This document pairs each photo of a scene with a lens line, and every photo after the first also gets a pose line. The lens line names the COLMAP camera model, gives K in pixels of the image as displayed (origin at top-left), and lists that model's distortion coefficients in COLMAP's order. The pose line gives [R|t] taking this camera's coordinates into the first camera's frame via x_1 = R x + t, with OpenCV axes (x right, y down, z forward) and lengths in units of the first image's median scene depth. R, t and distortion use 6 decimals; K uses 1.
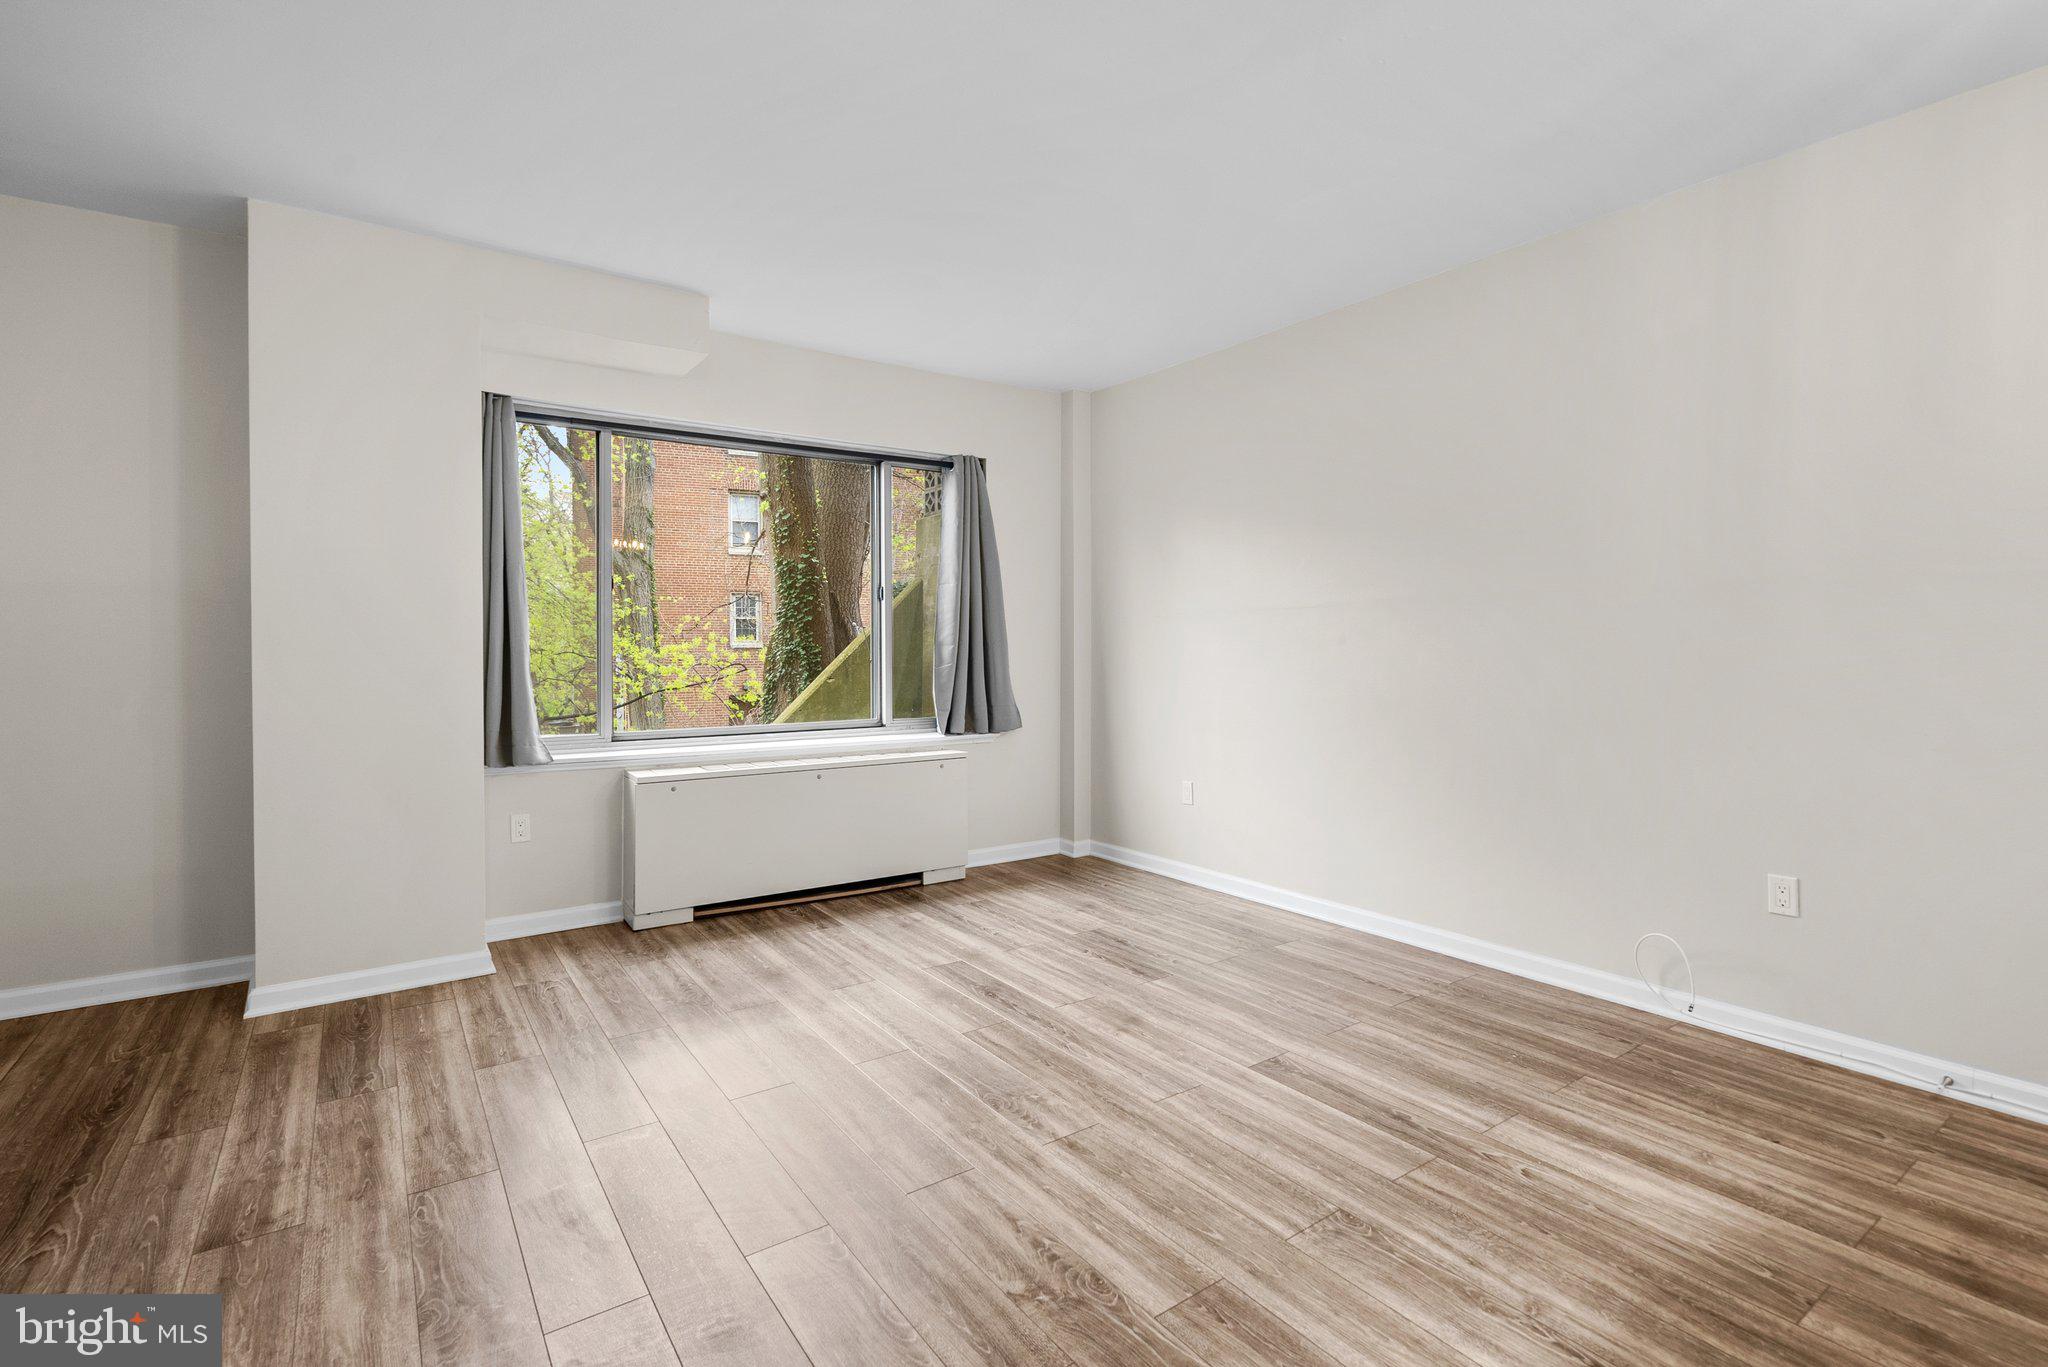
lens RADIAL K [[945.7, 0, 1023.9], [0, 945.7, 658.0], [0, 0, 1]] dist [-0.003646, 0.000424]
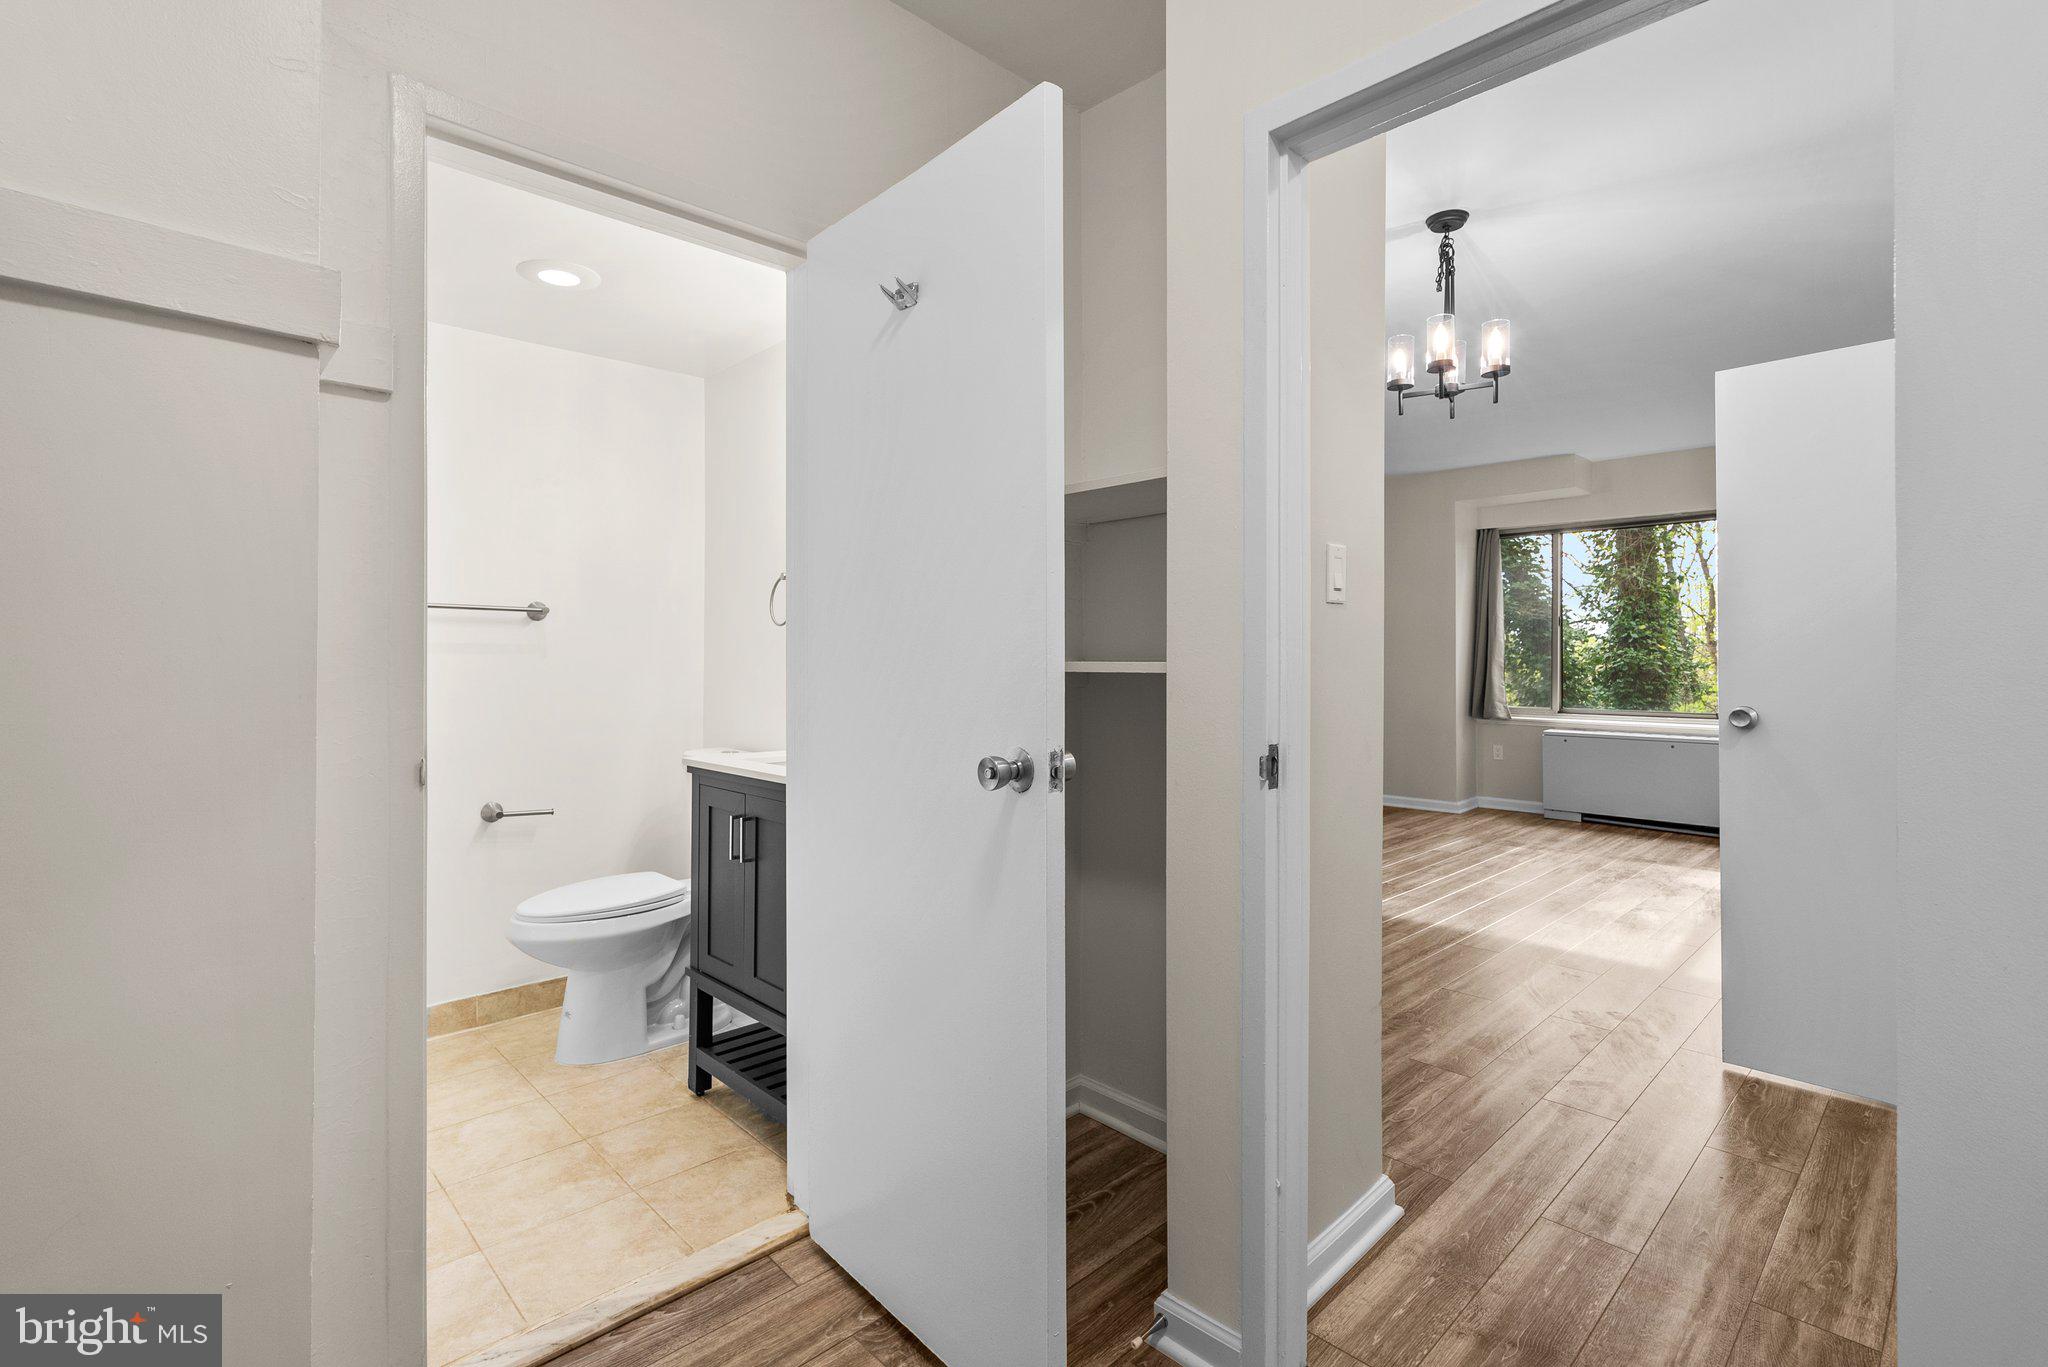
lens RADIAL K [[943.0, 0, 1018.2], [0, 943.0, 654.5], [0, 0, 1]] dist [-0.002530, 0.001007]
pose [[0.151308, -0.003596, -0.988480, 1.456563], [-0.010994, 0.999925, -0.005321, 0.002350], [0.988426, 0.011673, 0.151257, -0.305369]]
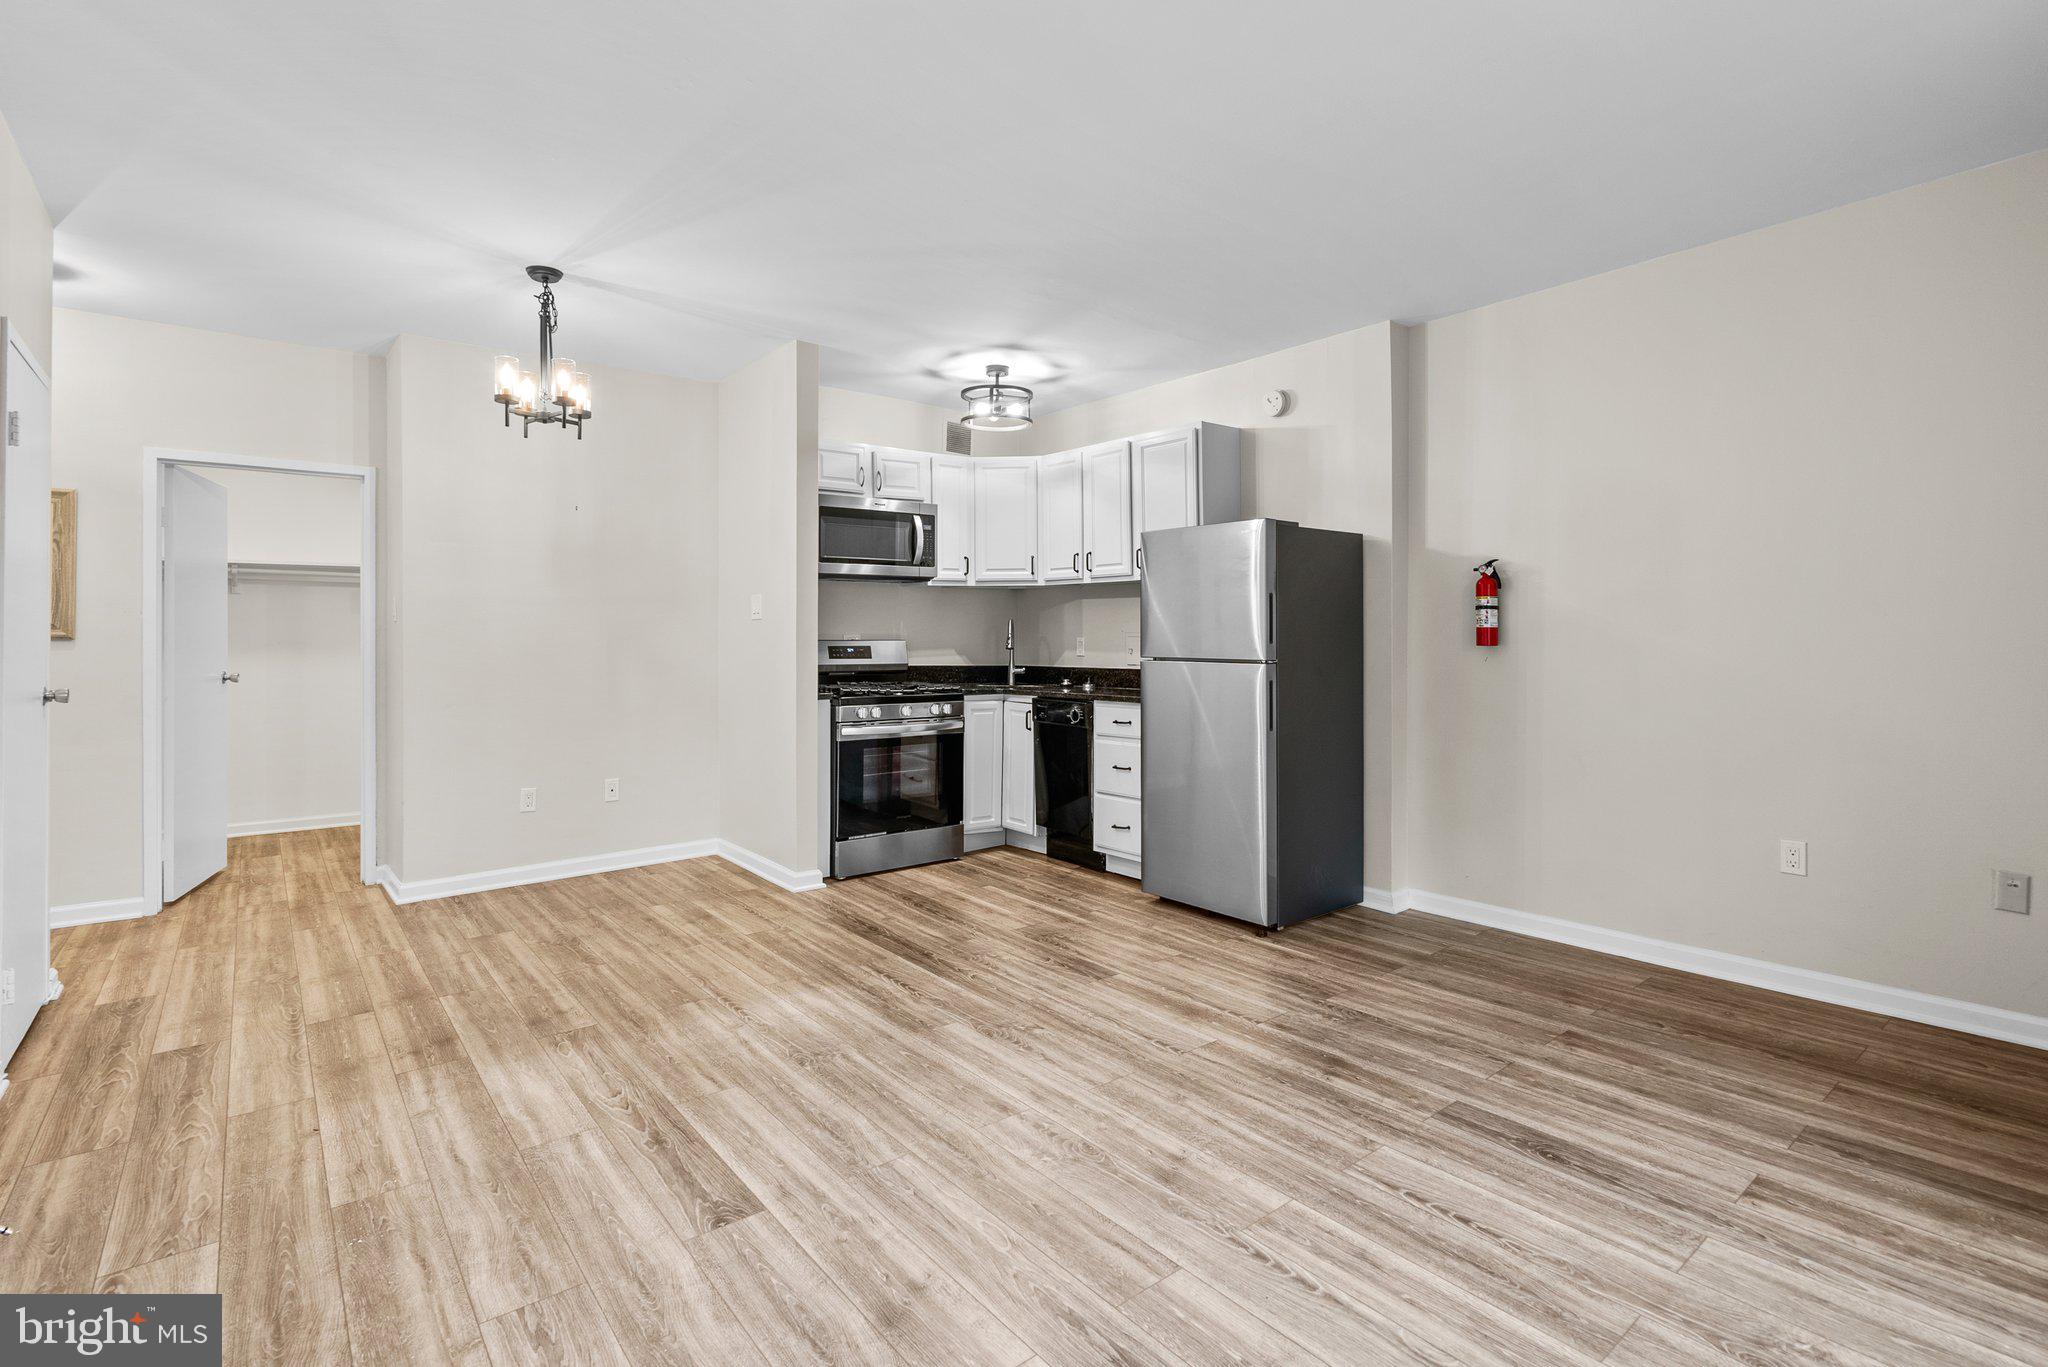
lens RADIAL K [[960.6, 0, 1025.6], [0, 960.6, 635.0], [0, 0, 1]] dist [-0.010803, 0.004838]
pose [[-0.997665, 0.004501, -0.068146, 0.069025], [0.004173, 0.999979, 0.004959, -0.018139], [0.068167, 0.004663, -0.997663, 1.467696]]
